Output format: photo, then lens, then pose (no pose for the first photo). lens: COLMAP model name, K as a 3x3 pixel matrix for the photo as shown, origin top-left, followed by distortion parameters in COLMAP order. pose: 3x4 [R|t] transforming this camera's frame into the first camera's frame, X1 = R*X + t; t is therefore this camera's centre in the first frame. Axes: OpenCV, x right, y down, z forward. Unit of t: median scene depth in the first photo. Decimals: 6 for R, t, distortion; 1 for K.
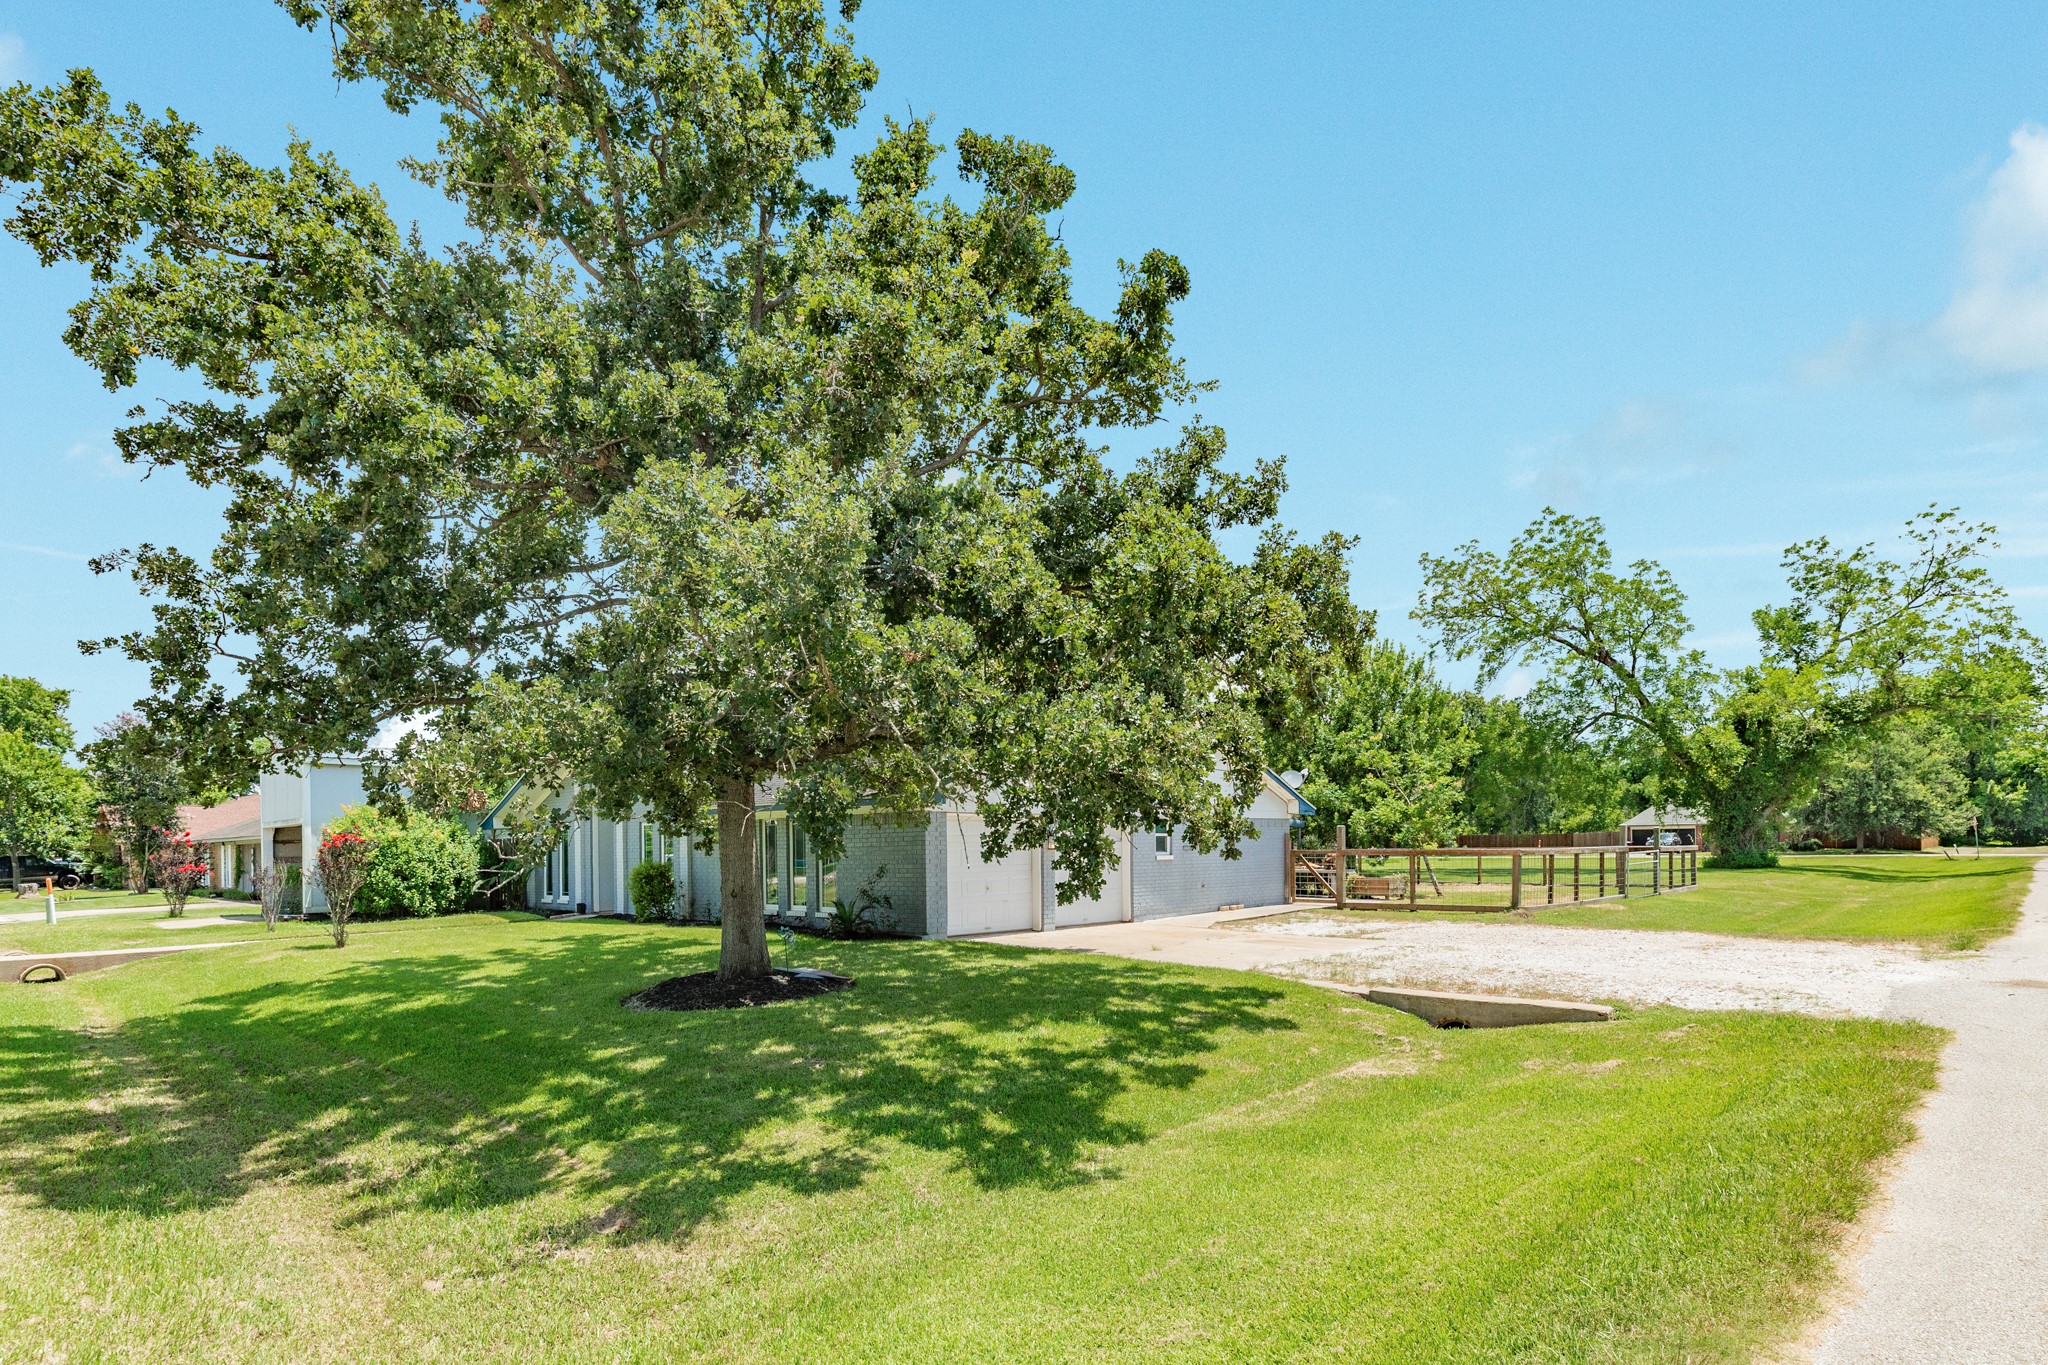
lens RADIAL K [[909.3, 0, 1024.9], [0, 909.3, 687.5], [0, 0, 1]] dist [0.004782, -0.000266]
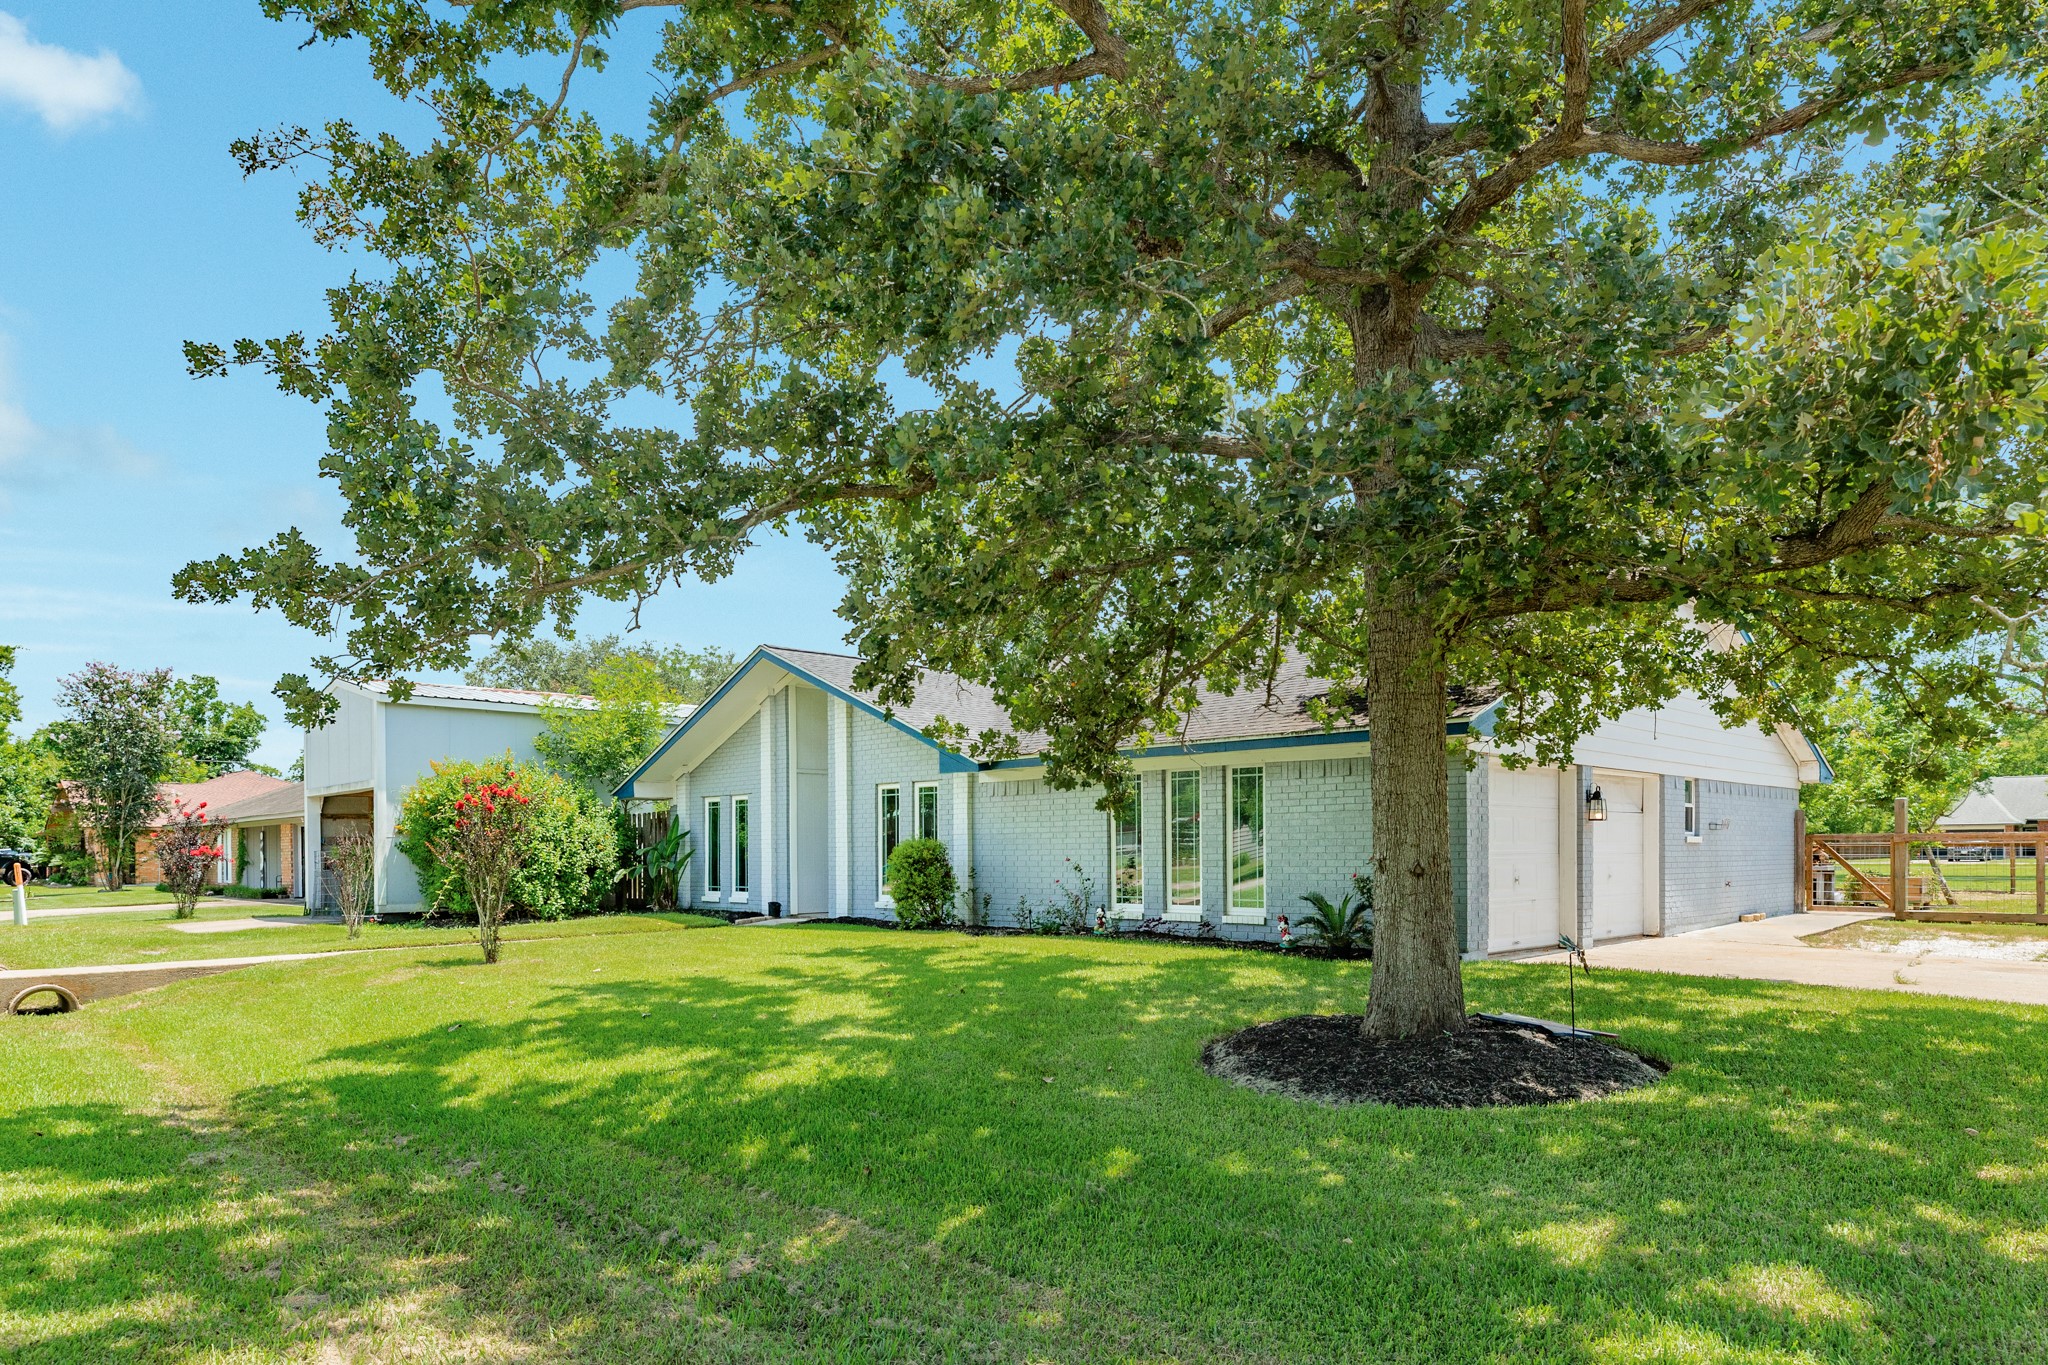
lens RADIAL K [[1010.2, 0, 1024.0], [0, 1010.2, 682.5], [0, 0, 1]] dist [0.006309, 0.000231]
pose [[0.999874, 0.005319, -0.014927, -0.283105], [-0.005250, 0.999976, 0.004614, 0.063166], [0.014951, -0.004535, 0.999878, 0.224856]]
